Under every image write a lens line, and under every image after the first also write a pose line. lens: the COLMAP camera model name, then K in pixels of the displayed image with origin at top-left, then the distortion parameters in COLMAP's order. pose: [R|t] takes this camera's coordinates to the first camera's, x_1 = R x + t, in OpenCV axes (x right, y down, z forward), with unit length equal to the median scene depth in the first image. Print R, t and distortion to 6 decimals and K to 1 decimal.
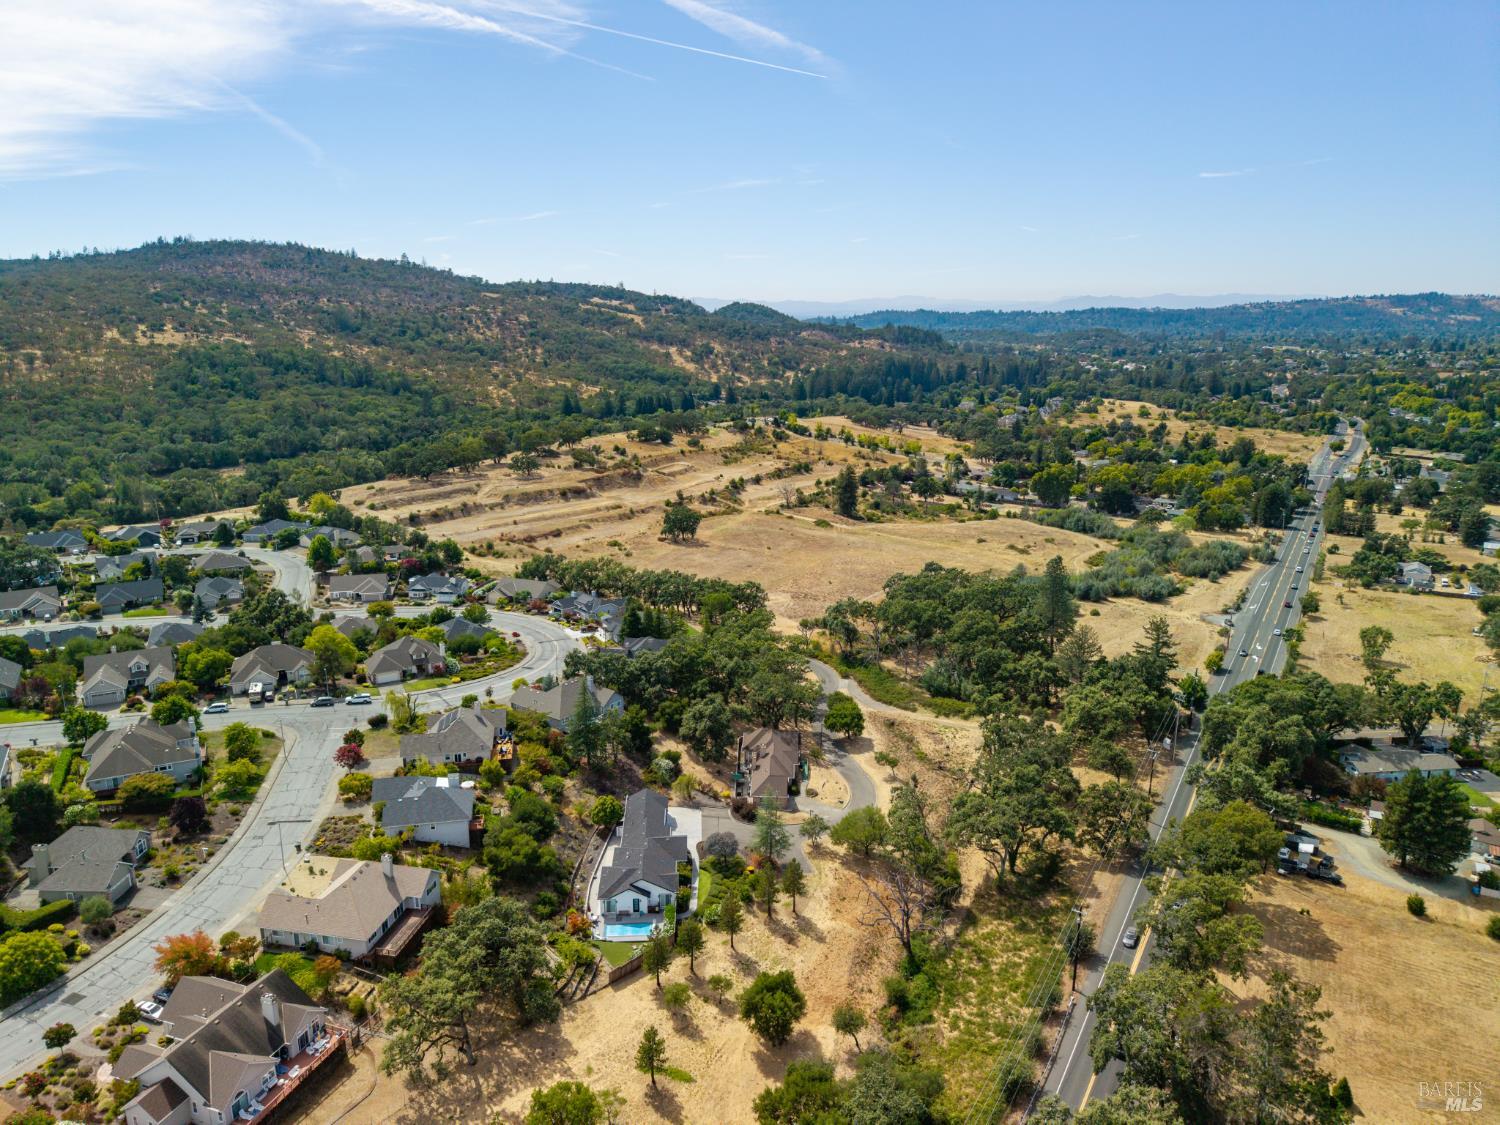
lens RADIAL K [[1001.7, 0, 746.9], [0, 1001.7, 566.1], [0, 0, 1]] dist [0.017791, -0.015436]
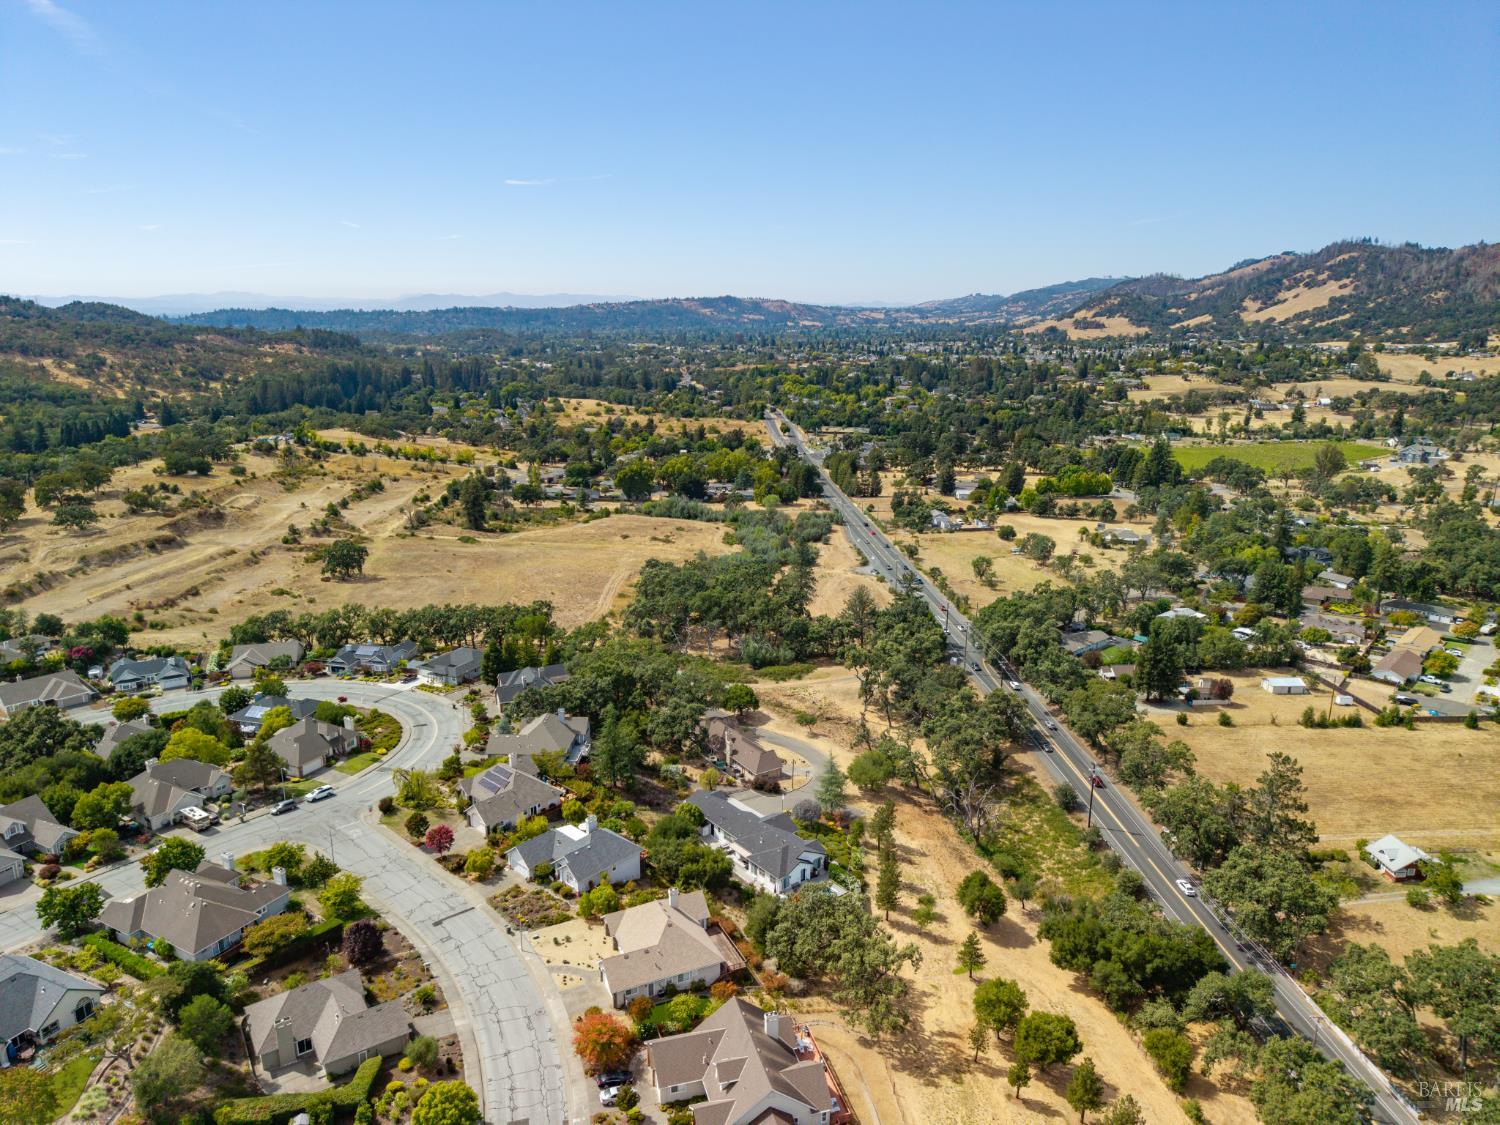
lens RADIAL K [[1001.7, 0, 752.9], [0, 1001.7, 563.5], [0, 0, 1]] dist [0.017791, -0.015436]
pose [[0.809091, -0.143209, 0.569967, -0.101463], [0.143138, 0.988669, 0.045222, -0.009358], [-0.569985, 0.044995, 0.820422, 0.011299]]
